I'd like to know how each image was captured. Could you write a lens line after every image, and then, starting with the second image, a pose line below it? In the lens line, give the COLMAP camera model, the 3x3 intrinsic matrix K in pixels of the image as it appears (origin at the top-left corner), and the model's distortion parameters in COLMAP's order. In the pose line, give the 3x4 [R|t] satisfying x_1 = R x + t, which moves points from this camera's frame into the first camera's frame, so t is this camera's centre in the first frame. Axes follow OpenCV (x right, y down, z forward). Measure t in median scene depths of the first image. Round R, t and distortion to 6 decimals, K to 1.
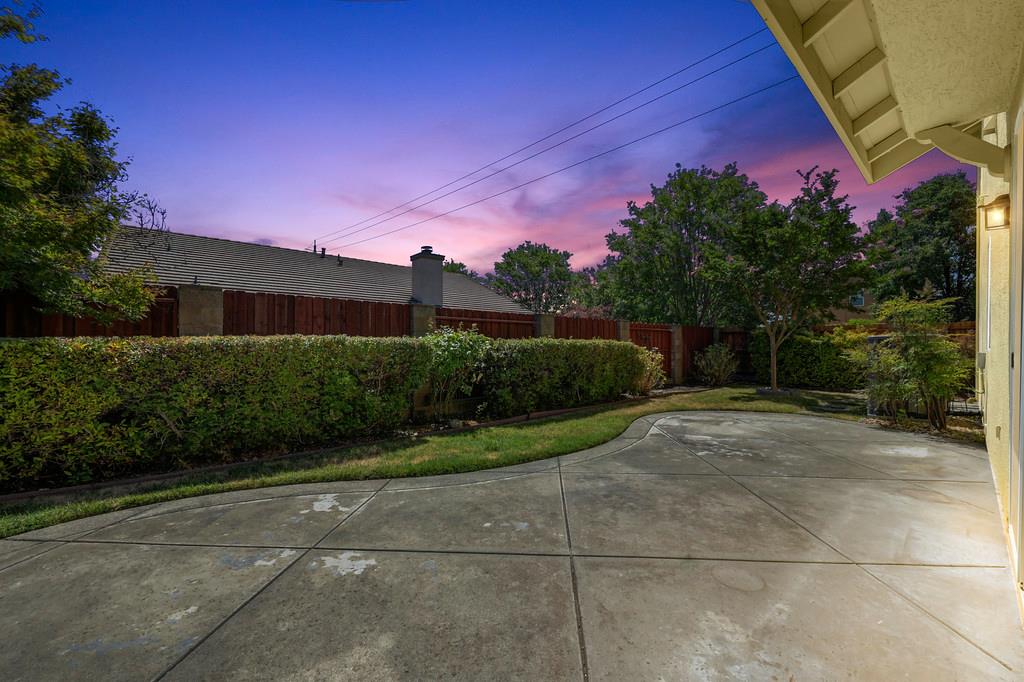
lens RADIAL K [[410.2, 0, 518.5], [0, 410.2, 343.5], [0, 0, 1]] dist [-0.001348, 0.000240]
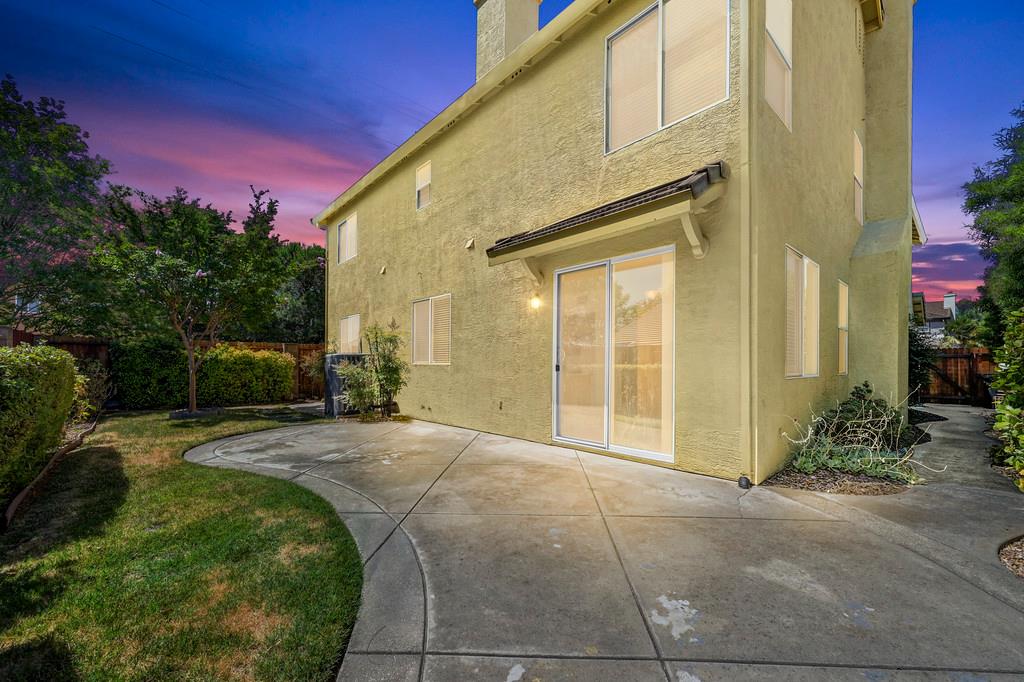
lens RADIAL K [[410.2, 0, 531.8], [0, 410.2, 362.3], [0, 0, 1]] dist [-0.001348, 0.000240]
pose [[-0.035809, 0.000777, 0.999358, -0.873786], [-0.004390, 0.999990, -0.000935, 0.010402], [-0.999349, -0.004421, -0.035805, 0.924529]]
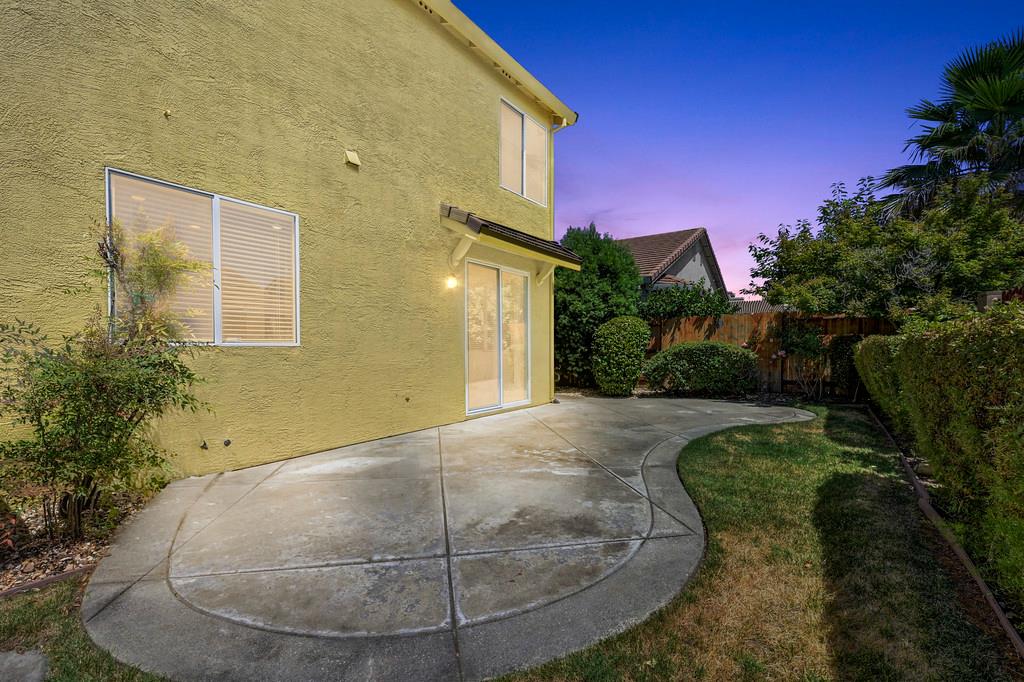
lens RADIAL K [[443.5, 0, 510.9], [0, 443.5, 346.7], [0, 0, 1]] dist [0.002341, -0.000421]
pose [[-0.976876, 0.004059, -0.213769, 1.137287], [0.003484, 0.999989, 0.003065, 0.023725], [0.213779, 0.002250, -0.976880, 2.794071]]
